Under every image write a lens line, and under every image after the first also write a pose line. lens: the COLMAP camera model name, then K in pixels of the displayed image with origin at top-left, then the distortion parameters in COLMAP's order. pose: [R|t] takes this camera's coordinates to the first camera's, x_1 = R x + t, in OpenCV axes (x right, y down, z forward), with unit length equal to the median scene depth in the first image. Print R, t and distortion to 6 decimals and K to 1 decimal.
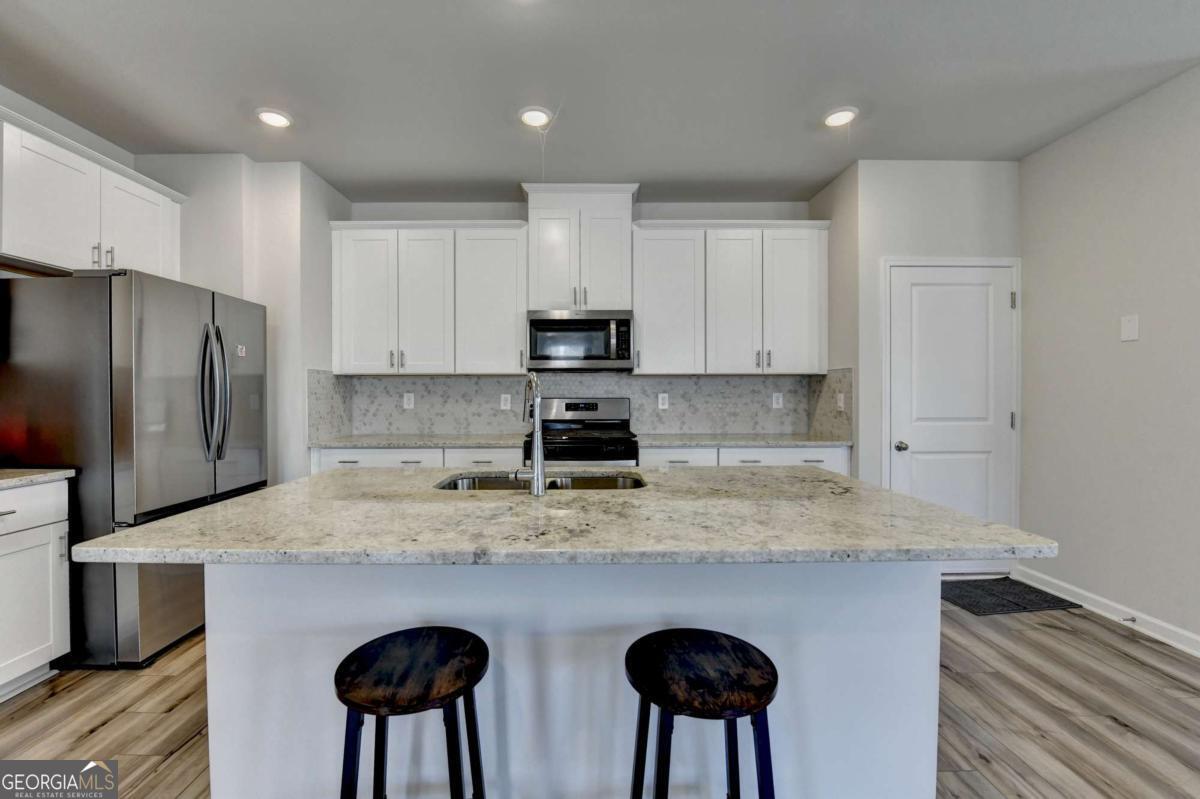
lens RADIAL K [[482.5, 0, 579.1], [0, 482.5, 399.8], [0, 0, 1]] dist [-0.009266, -0.005043]
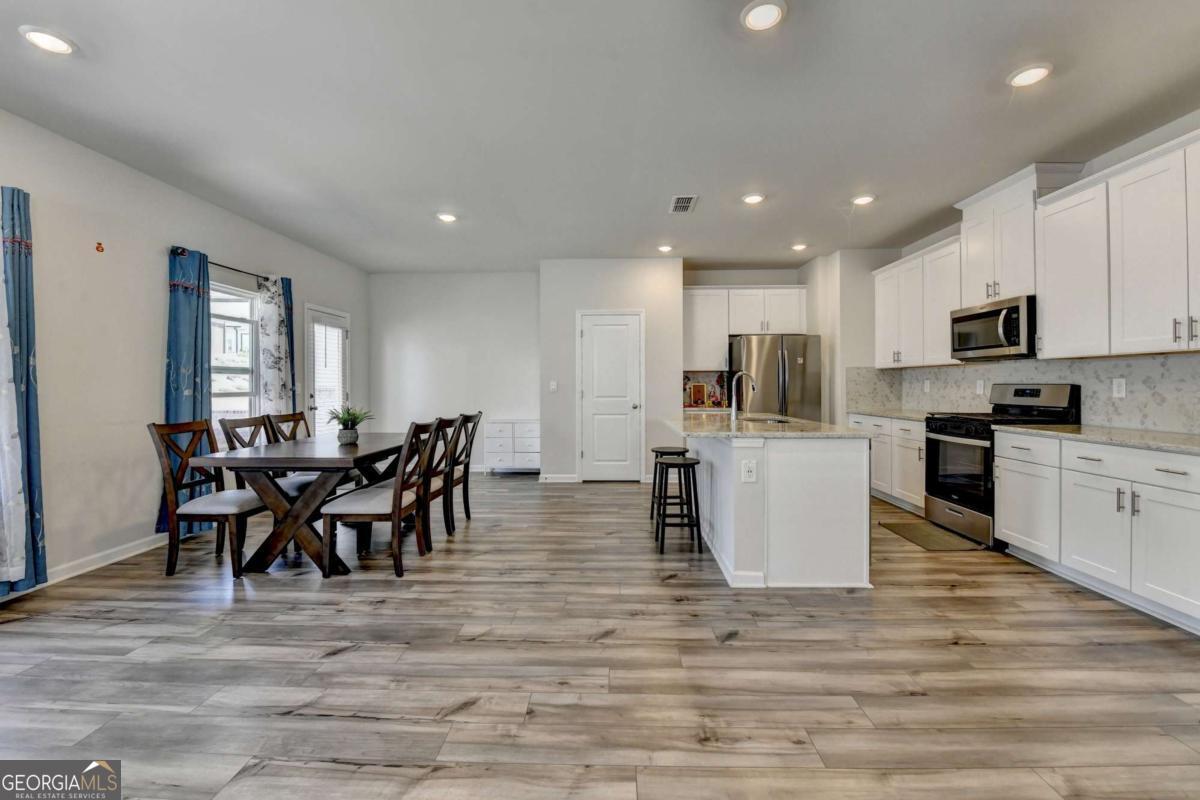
lens RADIAL K [[488.3, 0, 596.6], [0, 488.3, 385.2], [0, 0, 1]] dist [-0.024676, -0.000506]
pose [[-0.034624, 0.003150, -0.999395, 1.077280], [-0.007729, 0.999964, 0.003420, 0.002752], [0.999371, 0.007843, -0.034598, 0.150224]]
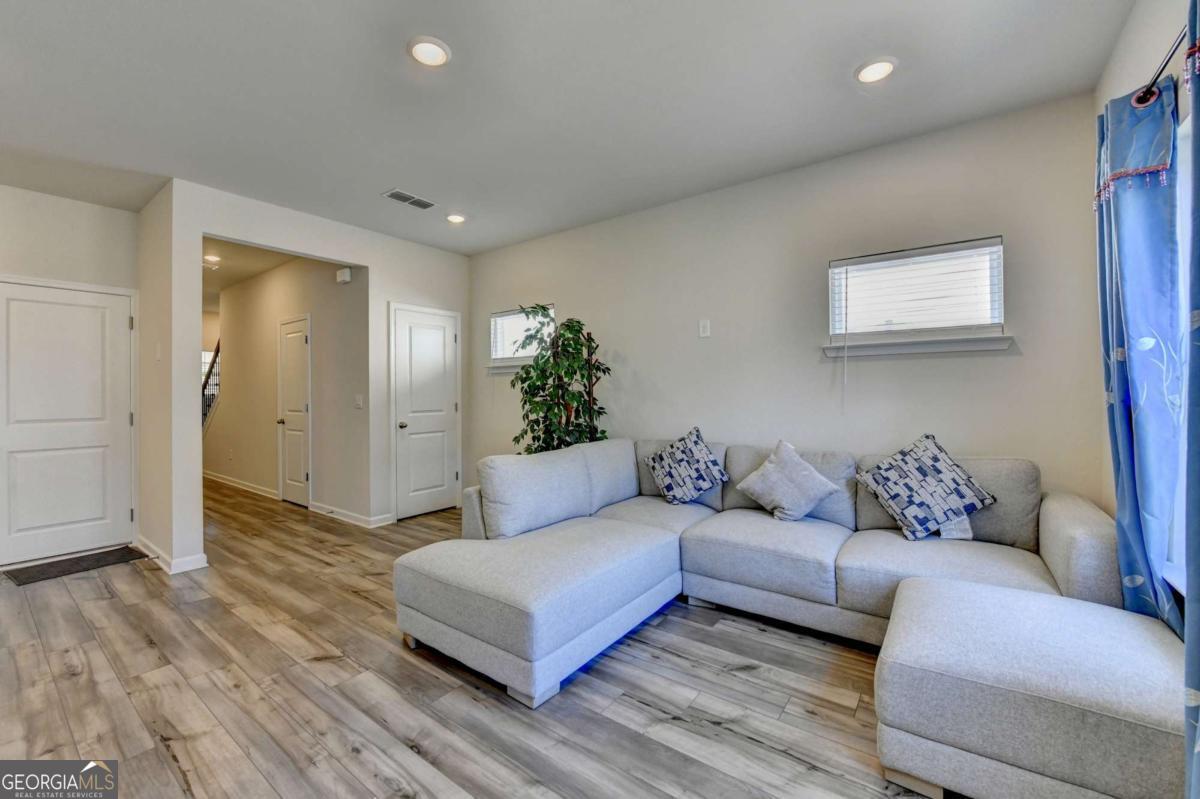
lens RADIAL K [[488.1, 0, 587.0], [0, 488.1, 391.3], [0, 0, 1]] dist [-0.017243, -0.000530]
pose [[0.600400, -0.000773, 0.799700, 0.540388], [0.016903, 0.999788, -0.011724, 0.004645], [-0.799522, 0.020556, 0.600286, -0.619679]]
